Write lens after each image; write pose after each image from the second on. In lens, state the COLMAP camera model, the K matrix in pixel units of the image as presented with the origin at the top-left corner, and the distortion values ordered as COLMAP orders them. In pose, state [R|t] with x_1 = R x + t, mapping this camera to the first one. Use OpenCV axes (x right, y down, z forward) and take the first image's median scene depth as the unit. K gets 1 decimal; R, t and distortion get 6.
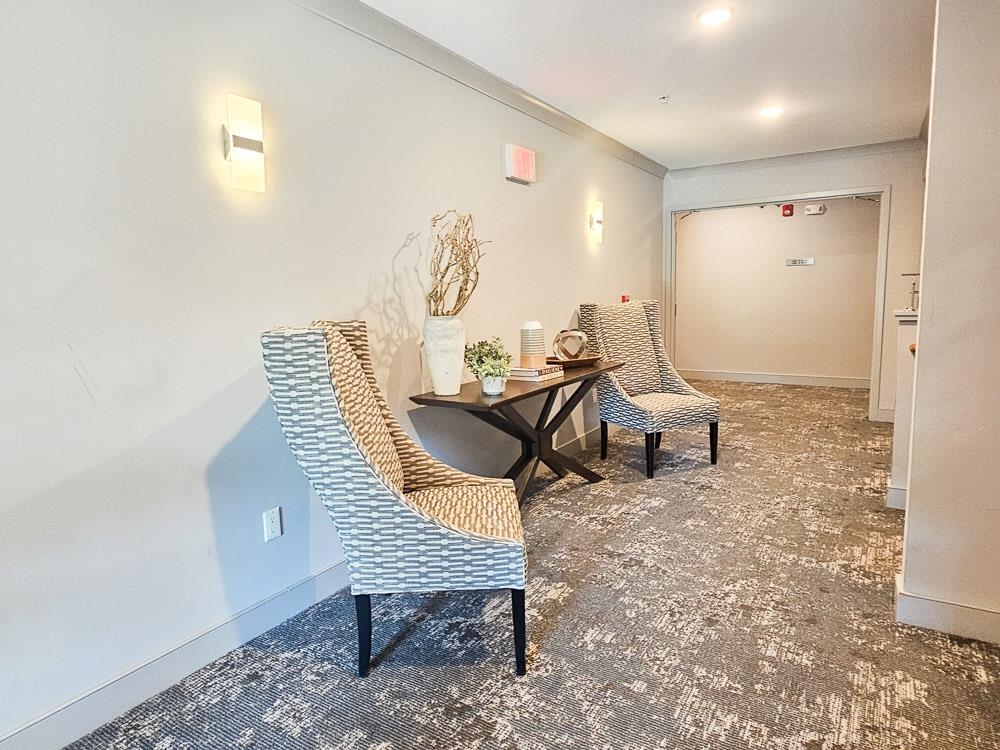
lens RADIAL K [[500.0, 0, 500.1], [0, 500.0, 446.4], [0, 0, 1]] dist [0.000257, 0.000015]
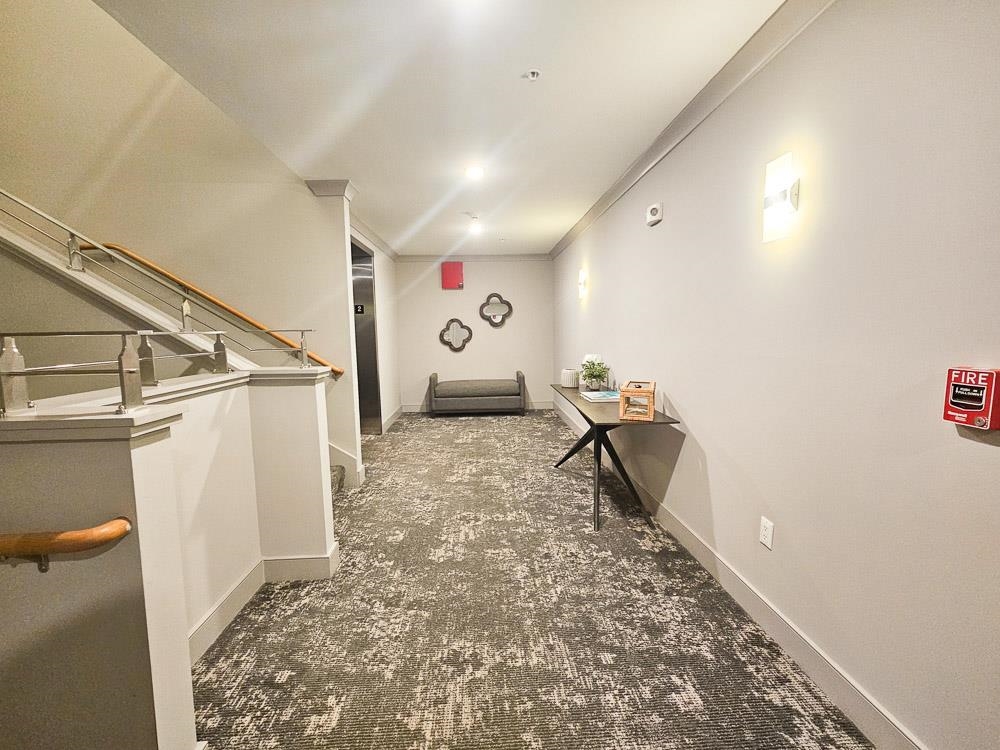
lens RADIAL K [[408.4, 0, 500.0], [0, 408.4, 375.0], [0, 0, 1]] dist [0.000024, -0.000001]
pose [[-0.764177, 0.101076, -0.637038, 1.145217], [-0.162496, 0.925621, 0.341791, -0.465511], [0.624202, 0.364704, -0.690914, 1.446768]]
